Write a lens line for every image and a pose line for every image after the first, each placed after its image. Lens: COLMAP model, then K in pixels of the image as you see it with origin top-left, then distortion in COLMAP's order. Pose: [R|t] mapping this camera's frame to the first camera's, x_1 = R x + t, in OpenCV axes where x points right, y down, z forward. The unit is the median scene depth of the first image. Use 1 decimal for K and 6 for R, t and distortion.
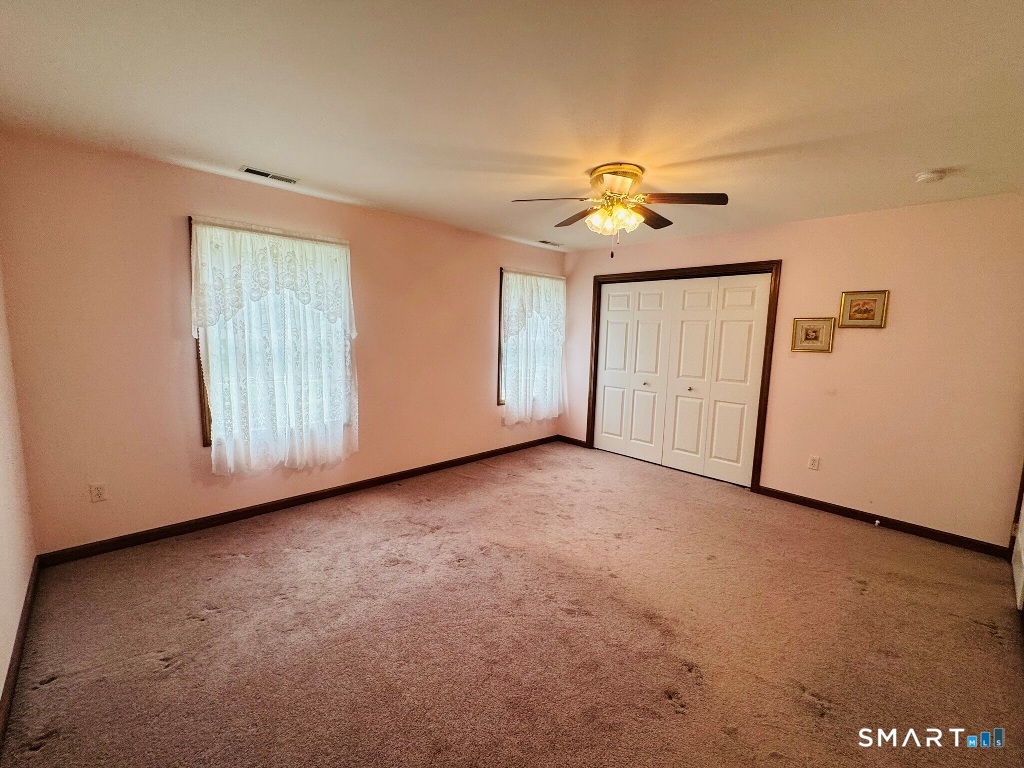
lens RADIAL K [[412.7, 0, 510.7], [0, 412.7, 384.5], [0, 0, 1]] dist [-0.000646, -0.000160]
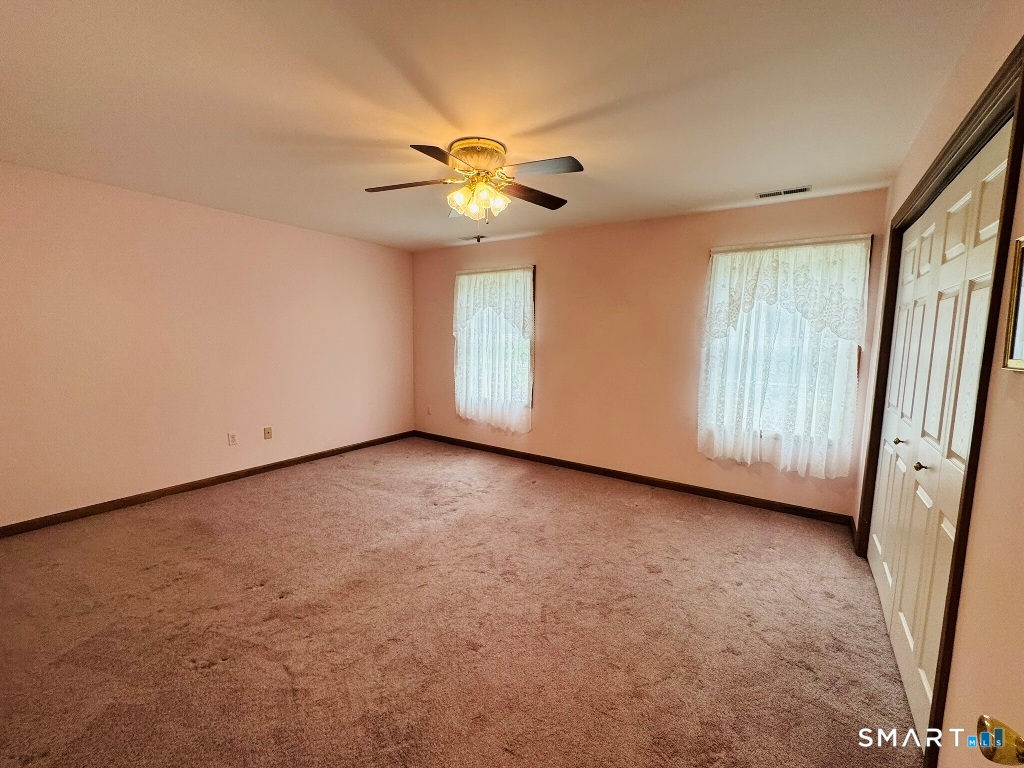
lens RADIAL K [[412.7, 0, 510.1], [0, 412.7, 378.8], [0, 0, 1]] dist [-0.000646, -0.000160]
pose [[0.236674, 0.077785, -0.968470, 0.783498], [-0.137794, 0.989402, 0.045792, -0.035985], [0.961768, 0.122612, 0.244884, 0.585171]]
